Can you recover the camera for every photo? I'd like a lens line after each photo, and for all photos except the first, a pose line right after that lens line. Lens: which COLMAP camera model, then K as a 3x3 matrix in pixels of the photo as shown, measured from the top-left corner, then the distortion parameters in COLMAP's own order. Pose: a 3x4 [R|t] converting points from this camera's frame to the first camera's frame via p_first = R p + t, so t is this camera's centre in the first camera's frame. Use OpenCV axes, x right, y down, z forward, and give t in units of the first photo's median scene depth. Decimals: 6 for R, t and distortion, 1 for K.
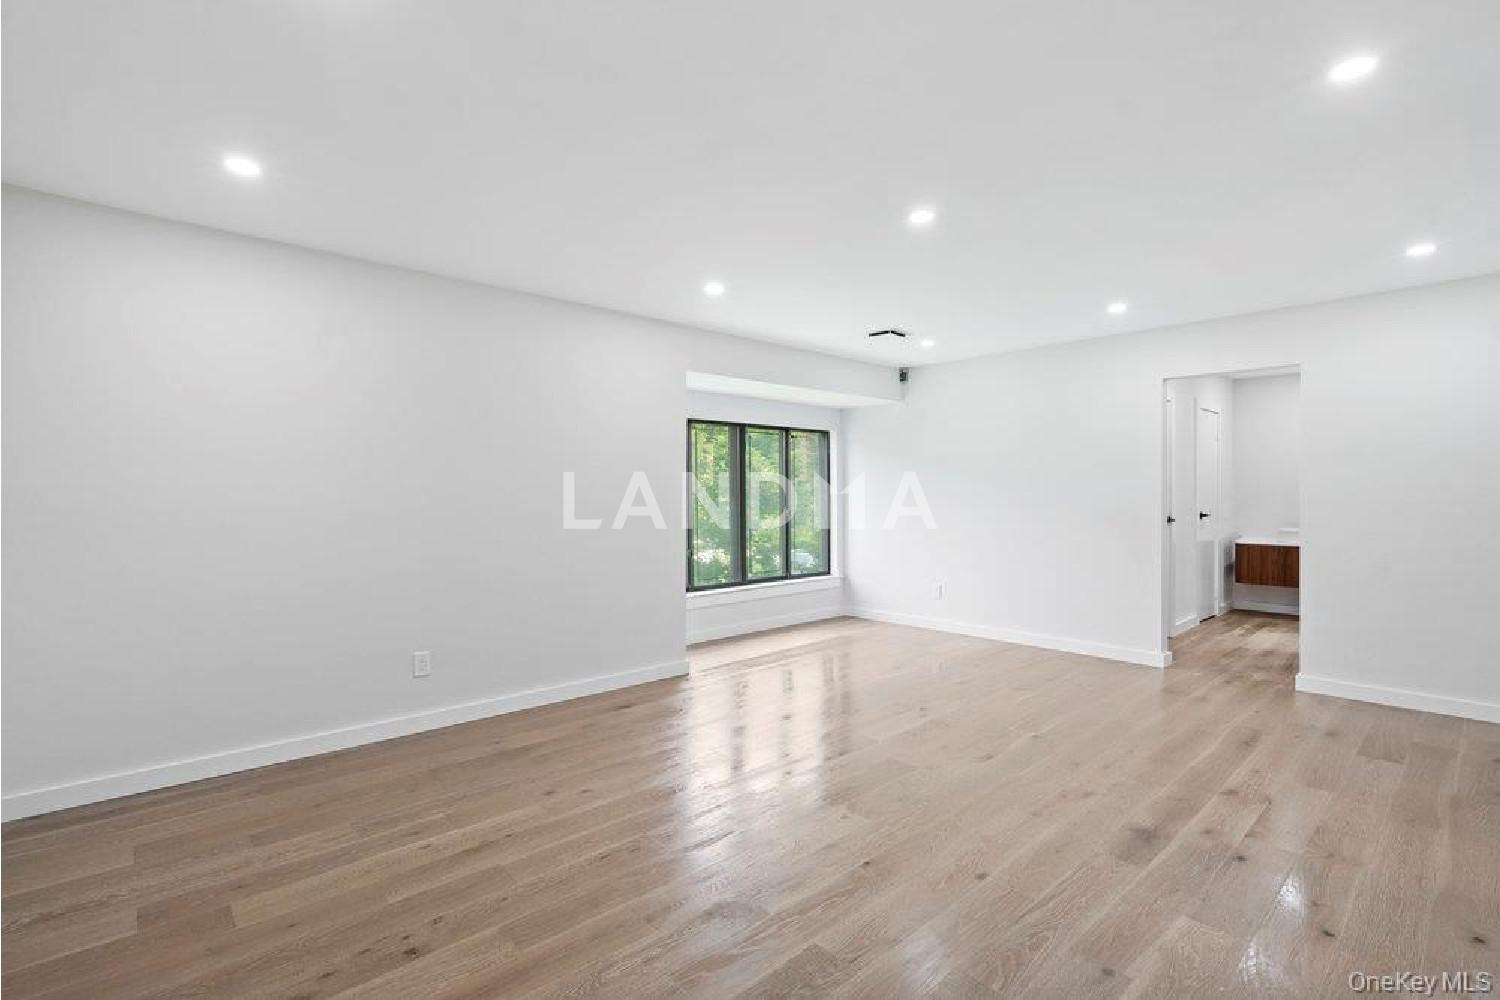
lens RADIAL K [[693.9, 0, 750.0], [0, 693.9, 500.0], [0, 0, 1]] dist [-0.000957, -0.000165]
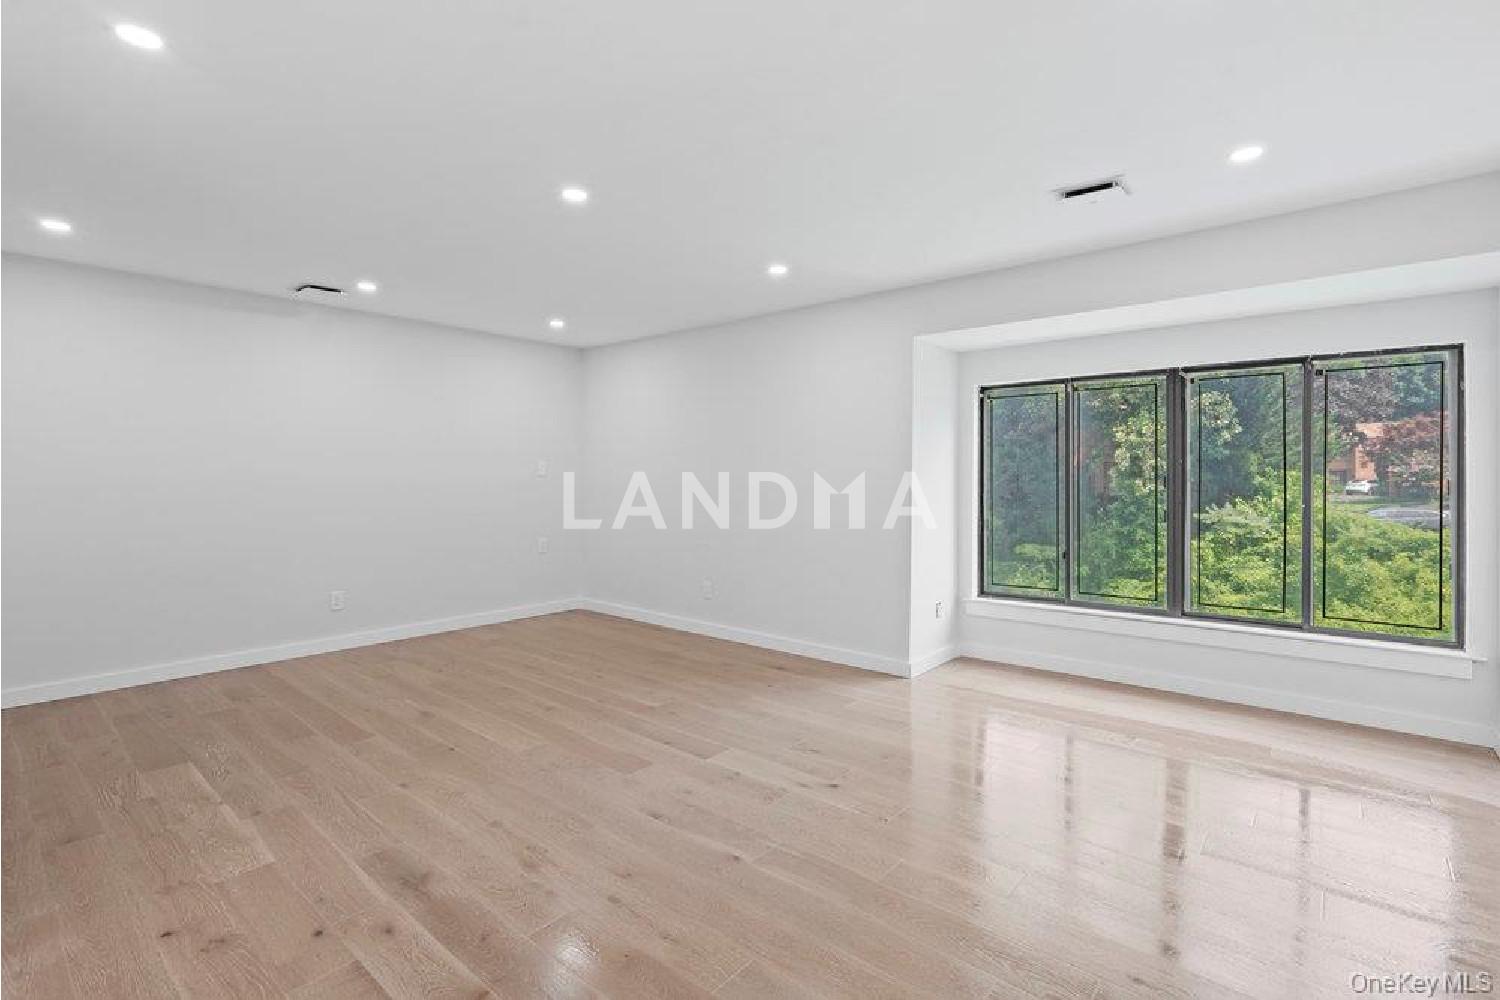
lens RADIAL K [[696.0, 0, 752.5], [0, 696.0, 482.5], [0, 0, 1]] dist [0.004025, 0.000074]
pose [[0.113803, 0.009782, -0.993455, 1.006854], [-0.006691, 0.999936, 0.009080, -0.011050], [0.993481, 0.005614, 0.113862, 0.903844]]
